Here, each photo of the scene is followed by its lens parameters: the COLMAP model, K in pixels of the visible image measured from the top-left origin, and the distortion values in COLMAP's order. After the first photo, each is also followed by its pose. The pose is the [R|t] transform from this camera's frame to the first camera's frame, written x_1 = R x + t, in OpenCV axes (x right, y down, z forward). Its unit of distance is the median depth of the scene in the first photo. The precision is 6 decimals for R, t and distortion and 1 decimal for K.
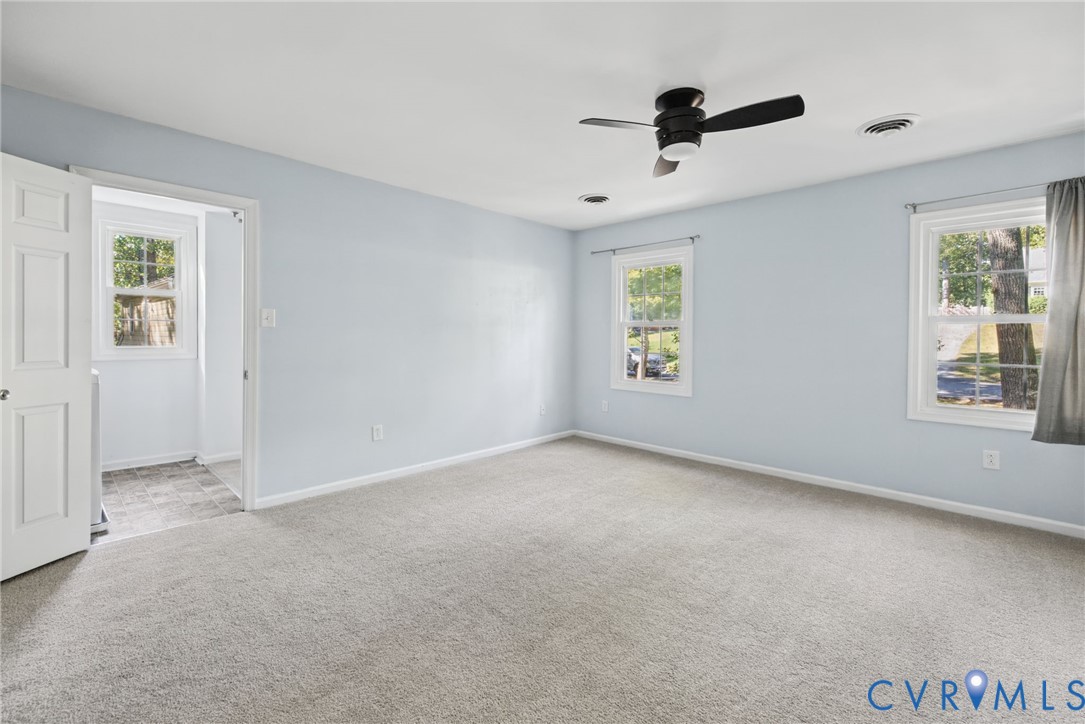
lens RADIAL K [[487.4, 0, 536.7], [0, 487.4, 336.1], [0, 0, 1]] dist [0.003738, 0.000400]
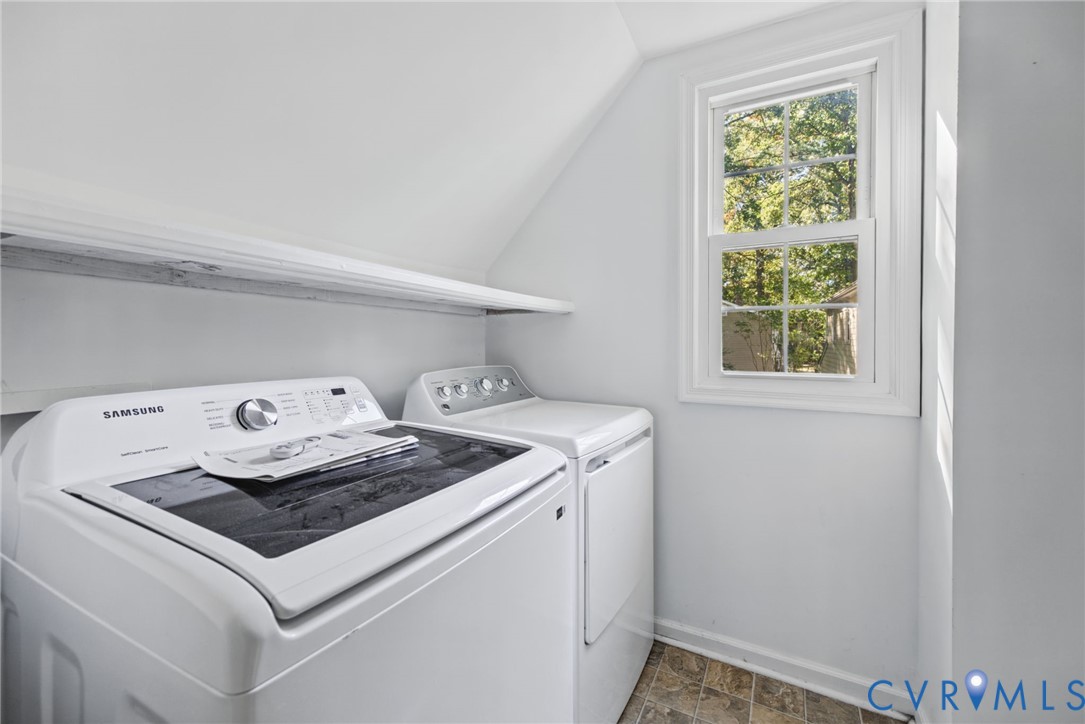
lens RADIAL K [[464.5, 0, 540.6], [0, 464.5, 348.7], [0, 0, 1]] dist [0.003278, 0.000265]
pose [[0.296460, 0.008605, -0.955007, -0.416398], [-0.002890, 0.999963, 0.008113, -0.001818], [0.955041, 0.000355, 0.296474, 0.583838]]
